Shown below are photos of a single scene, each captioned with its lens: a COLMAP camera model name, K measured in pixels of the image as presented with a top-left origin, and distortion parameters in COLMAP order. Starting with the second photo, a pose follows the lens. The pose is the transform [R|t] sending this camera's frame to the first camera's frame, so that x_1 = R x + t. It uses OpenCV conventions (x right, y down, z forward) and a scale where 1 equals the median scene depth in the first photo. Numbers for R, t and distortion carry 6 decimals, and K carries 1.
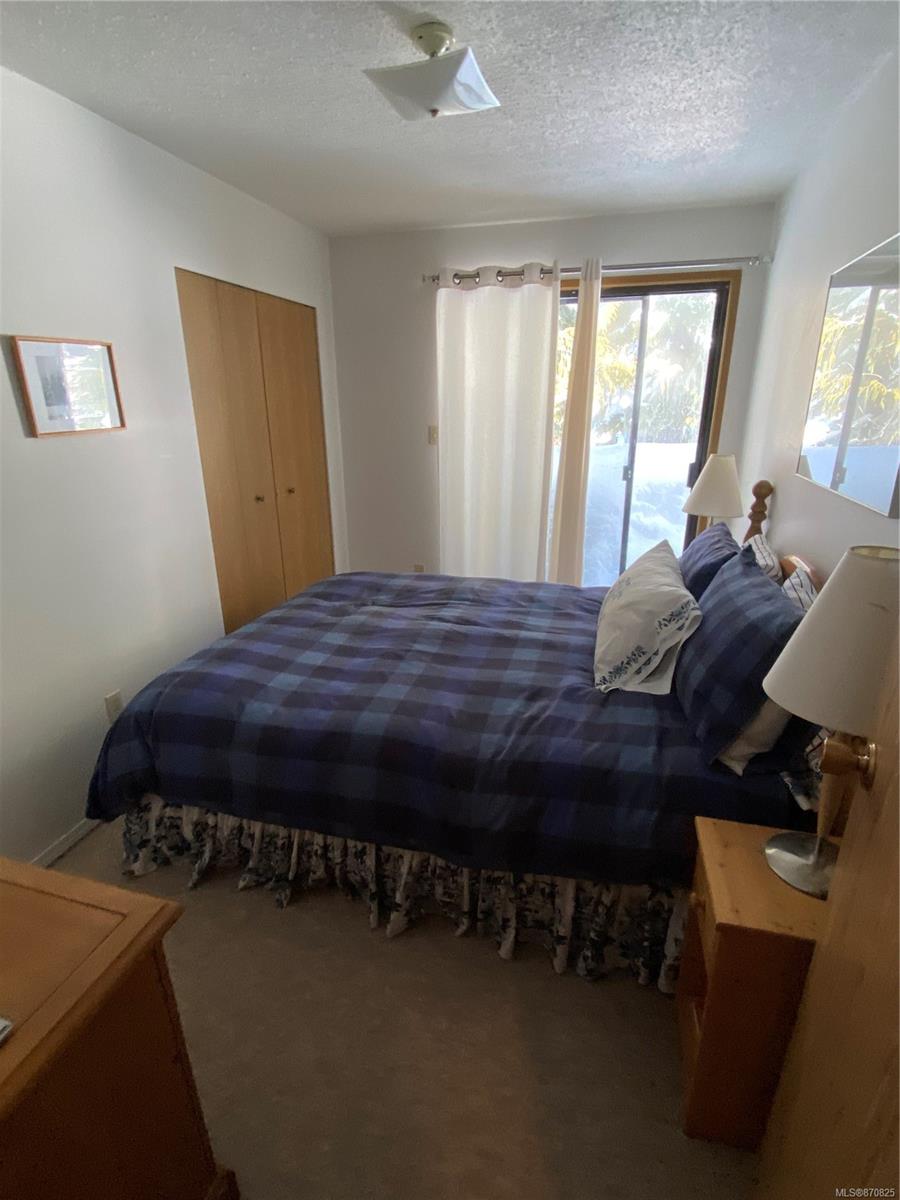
lens RADIAL K [[611.7, 0, 453.8], [0, 611.7, 597.5], [0, 0, 1]] dist [-0.000413, -0.000694]
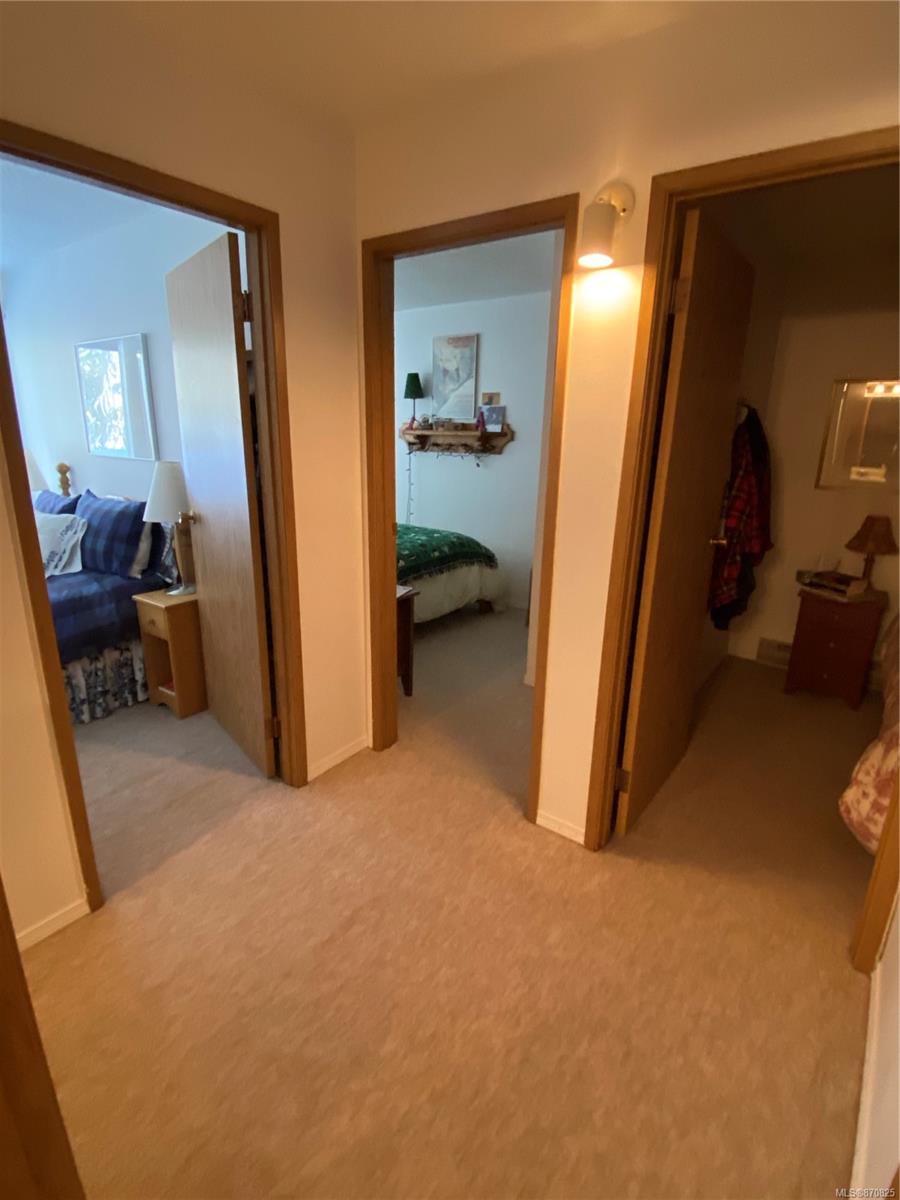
lens RADIAL K [[611.7, 0, 448.2], [0, 611.7, 597.0], [0, 0, 1]] dist [-0.000413, -0.000694]
pose [[0.386248, -0.242608, 0.889918, -0.961071], [0.280562, 0.949978, 0.137211, 0.324261], [-0.878691, 0.196679, 0.434994, -0.813453]]
